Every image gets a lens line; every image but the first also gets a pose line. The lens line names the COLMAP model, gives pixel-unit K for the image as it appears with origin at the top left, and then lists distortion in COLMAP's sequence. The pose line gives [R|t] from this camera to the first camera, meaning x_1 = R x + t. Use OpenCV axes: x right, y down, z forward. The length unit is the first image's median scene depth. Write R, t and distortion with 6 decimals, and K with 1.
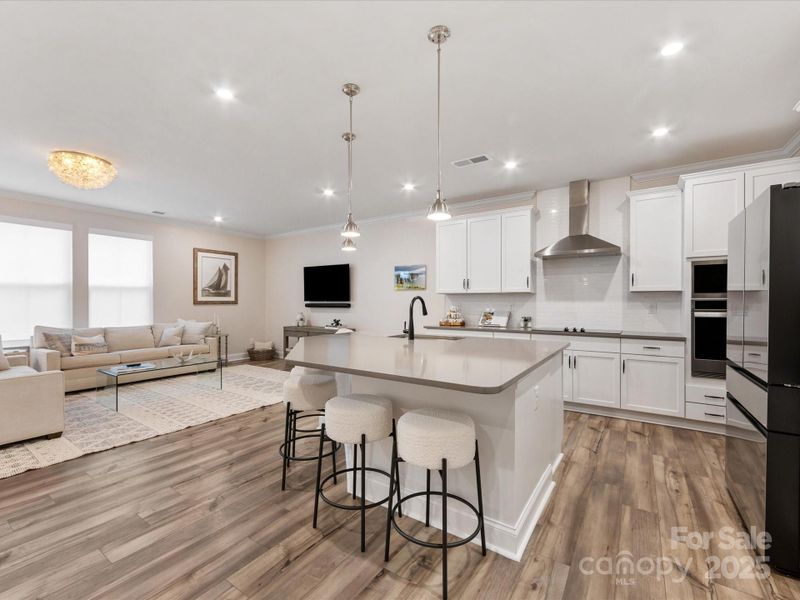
lens RADIAL K [[352.1, 0, 399.1], [0, 352.1, 304.3], [0, 0, 1]] dist [-0.001753, -0.000265]
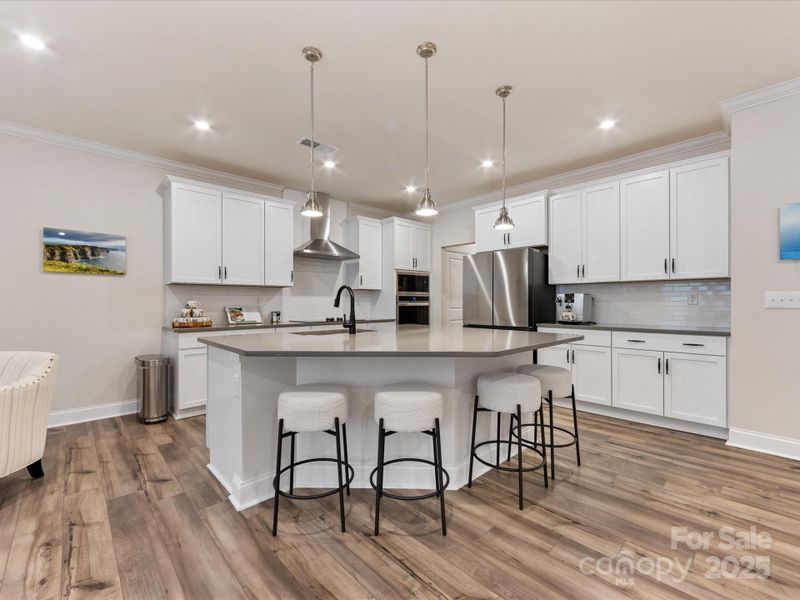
lens RADIAL K [[352.3, 0, 399.2], [0, 352.3, 301.2], [0, 0, 1]] dist [-0.002743, -0.000456]
pose [[0.221095, 0.002190, 0.975250, -0.582263], [0.008818, 0.999952, -0.004244, 0.016320], [-0.975212, 0.009539, 0.221065, 0.495938]]
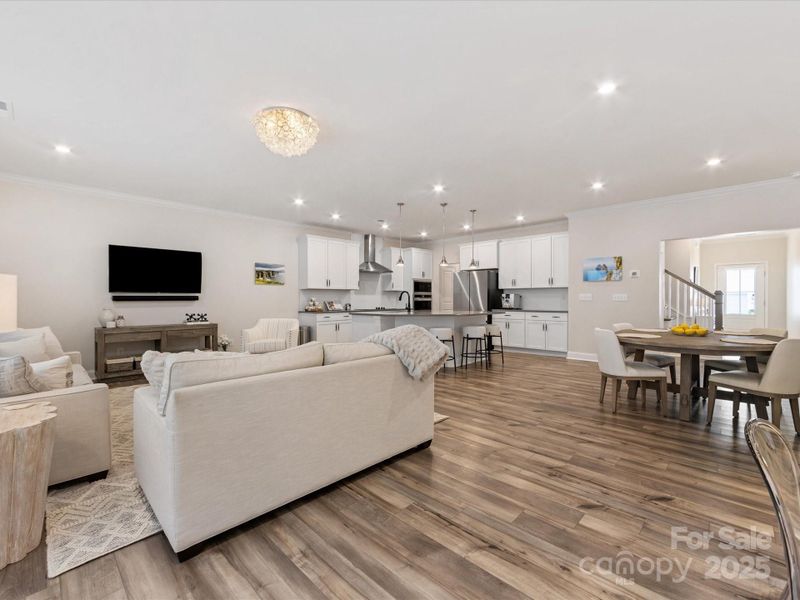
lens RADIAL K [[352.3, 0, 399.2], [0, 352.3, 301.2], [0, 0, 1]] dist [-0.002743, -0.000456]
pose [[0.169527, -0.007883, 0.985494, -1.454303], [0.009662, 0.999933, 0.006336, 0.016844], [-0.985478, 0.008448, 0.169592, 0.508548]]
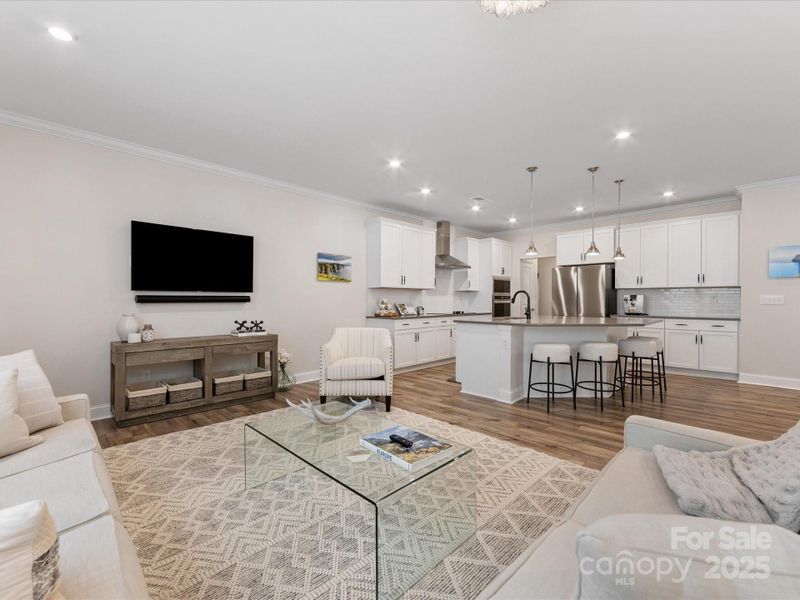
lens RADIAL K [[352.3, 0, 399.2], [0, 352.3, 301.2], [0, 0, 1]] dist [-0.002743, -0.000456]
pose [[0.187606, -0.003963, 0.982236, -1.134543], [0.006036, 0.999978, 0.002882, 0.011476], [-0.982226, 0.005388, 0.187626, 0.912406]]
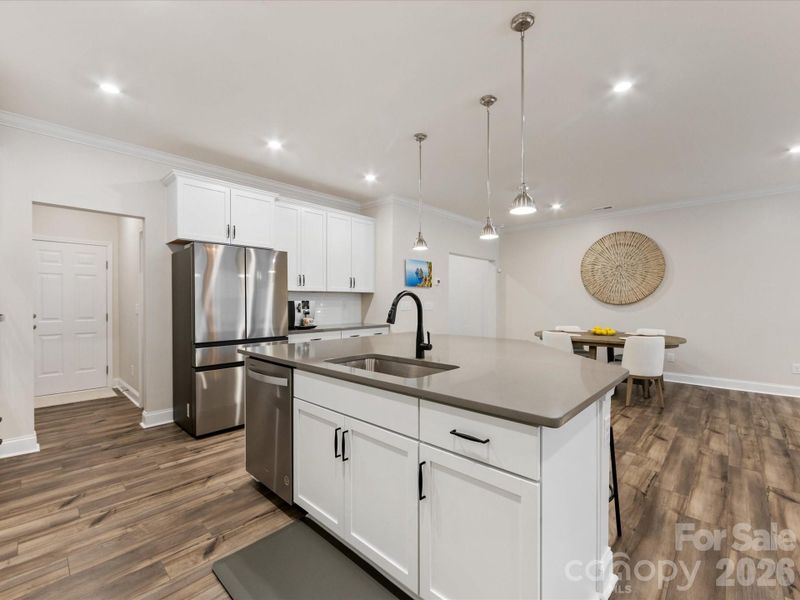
lens RADIAL K [[352.3, 0, 399.2], [0, 352.3, 301.2], [0, 0, 1]] dist [-0.002743, -0.000456]
pose [[-0.986611, 0.002766, 0.163065, -0.025657], [0.003991, 0.999966, 0.007181, -0.007403], [-0.163040, 0.007736, -0.986589, 1.190853]]
